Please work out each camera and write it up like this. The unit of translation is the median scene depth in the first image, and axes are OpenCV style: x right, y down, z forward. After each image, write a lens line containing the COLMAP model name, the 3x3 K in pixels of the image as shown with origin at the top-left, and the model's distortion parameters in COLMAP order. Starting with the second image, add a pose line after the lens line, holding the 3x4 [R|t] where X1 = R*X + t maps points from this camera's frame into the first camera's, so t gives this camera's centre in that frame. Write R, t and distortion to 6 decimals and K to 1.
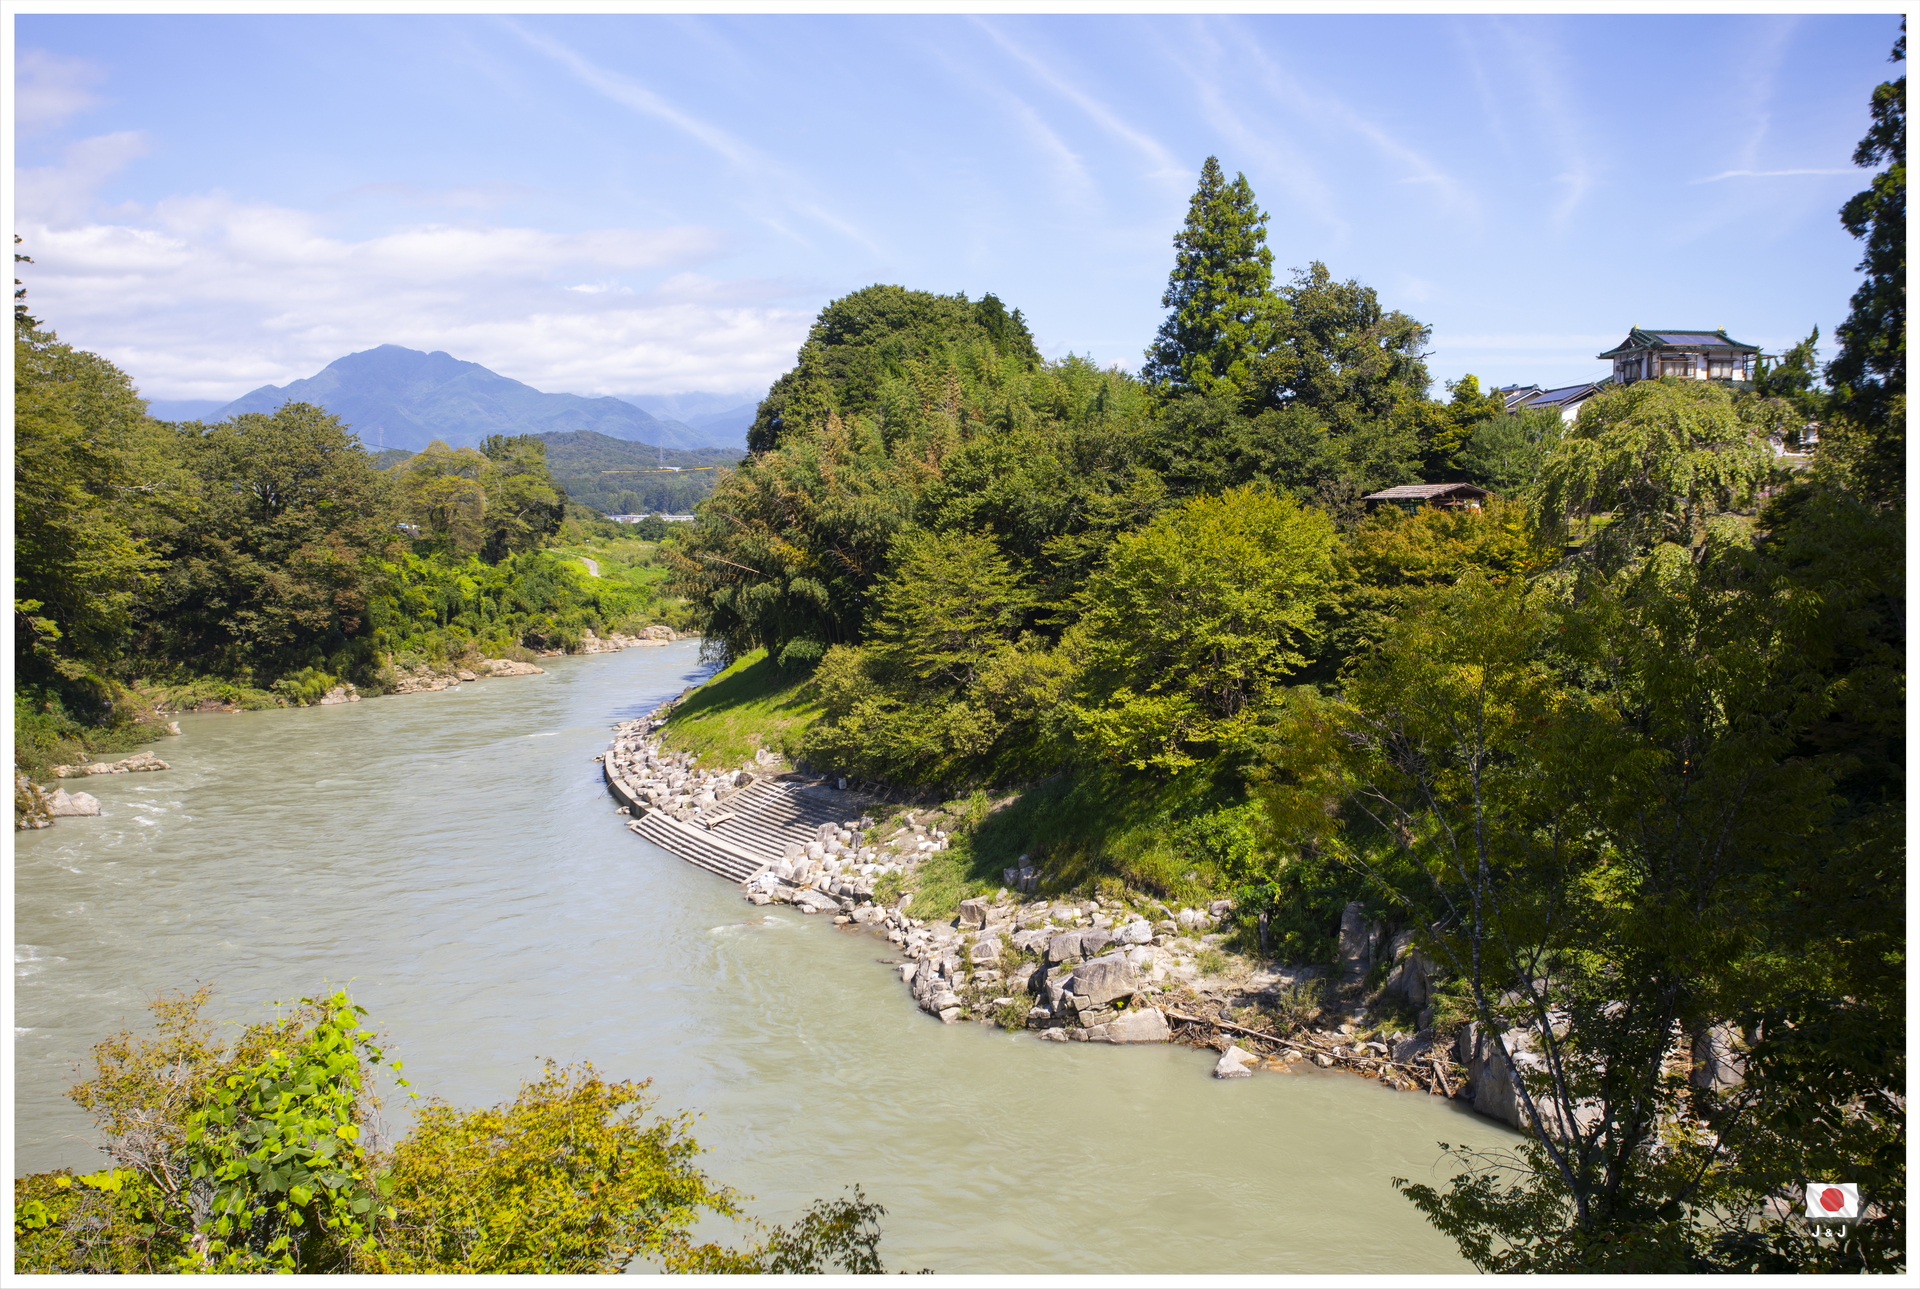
lens RADIAL K [[1945.6, 0, 960.0], [0, 1945.6, 644.5], [0, 0, 1]] dist [0.012113, 0.003260]
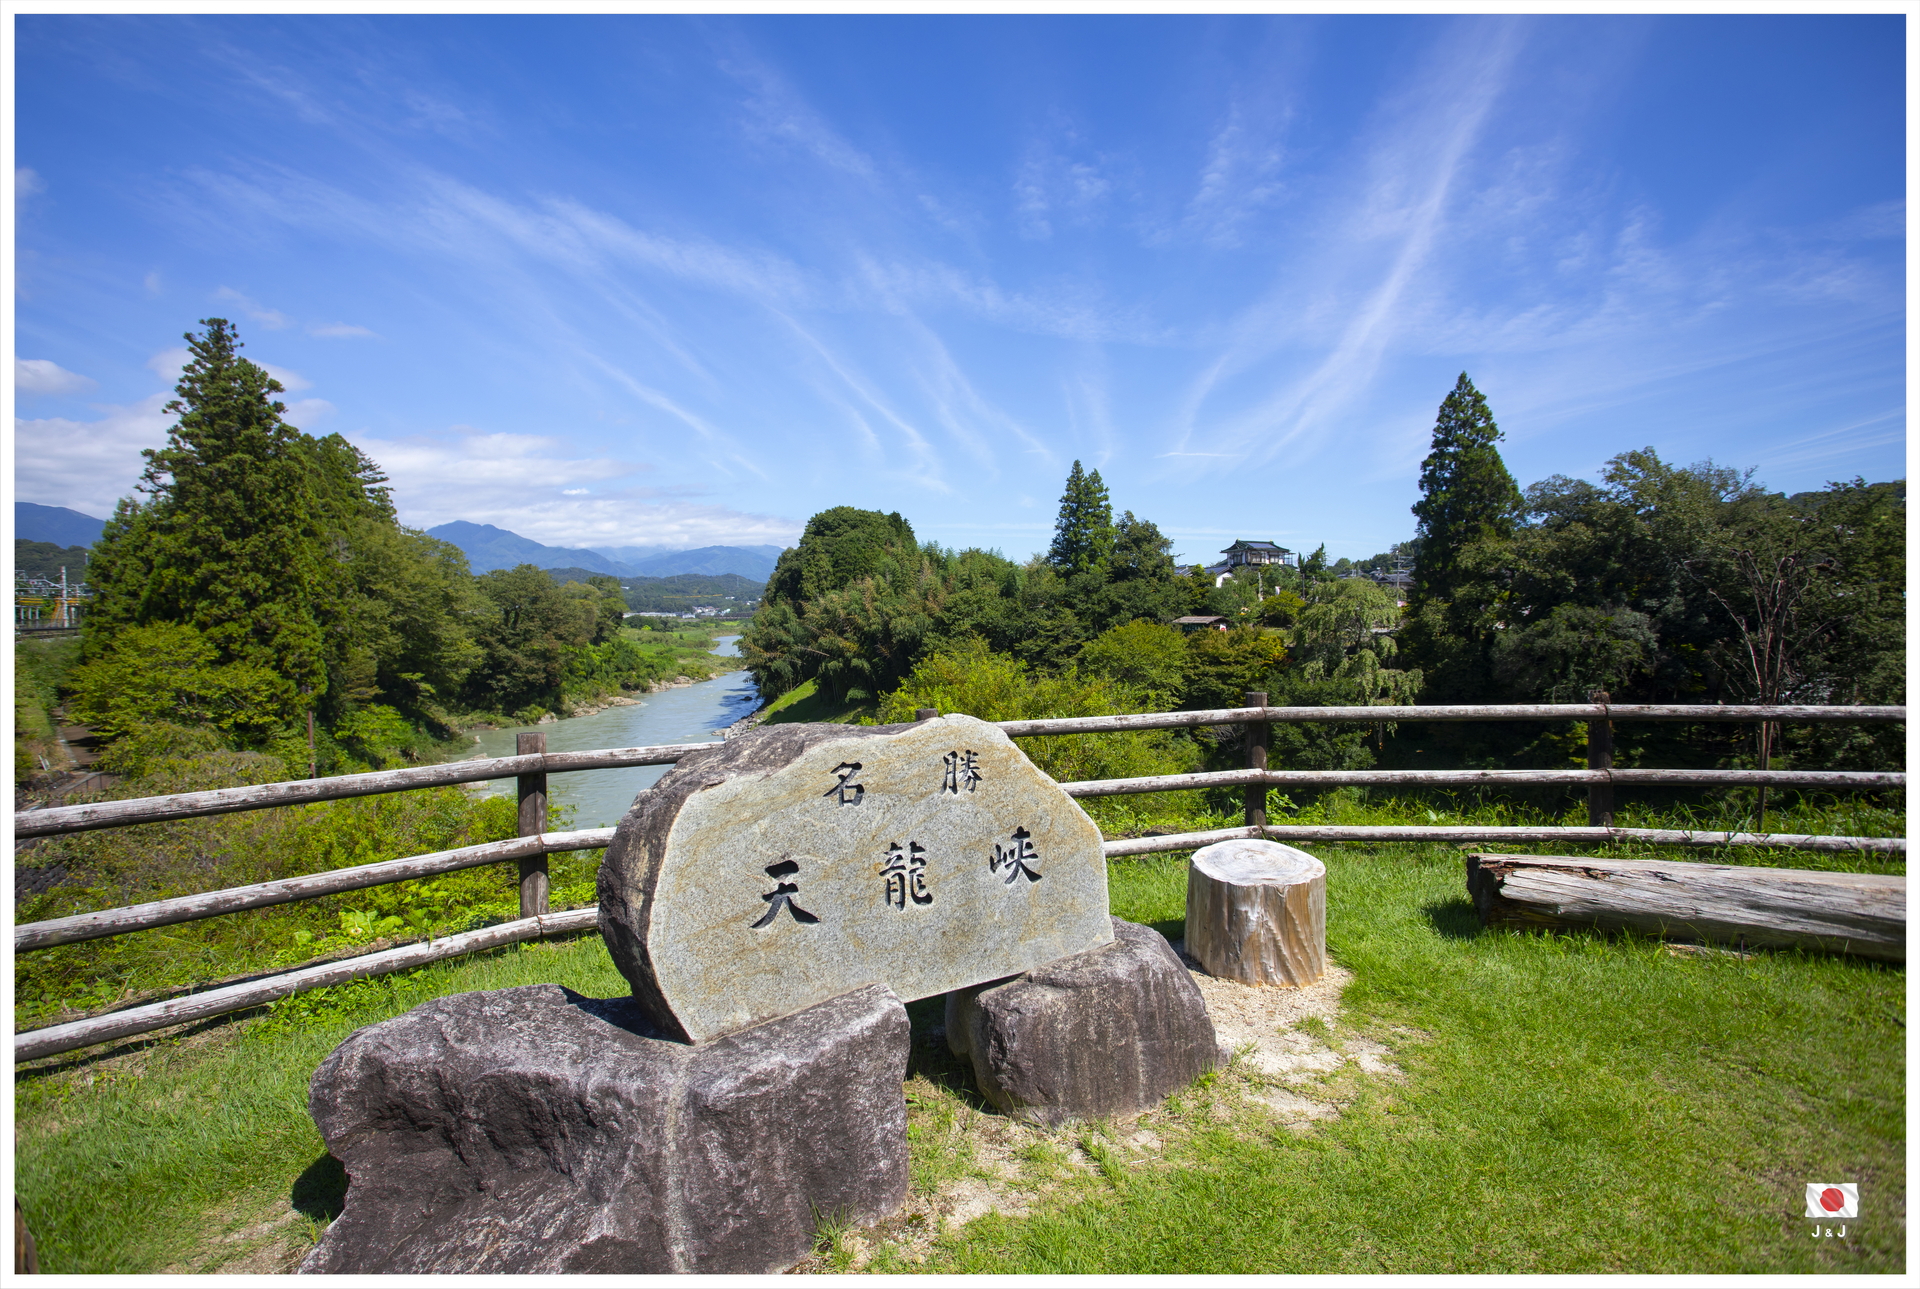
lens RADIAL K [[1004.2, 0, 960.0], [0, 1004.2, 644.5], [0, 0, 1]] dist [-0.083052, 0.000011]
pose [[0.977248, -0.011029, 0.211811, -0.140508], [0.017282, 0.999467, -0.027691, -0.013129], [-0.211393, 0.030721, 0.976918, -0.019493]]
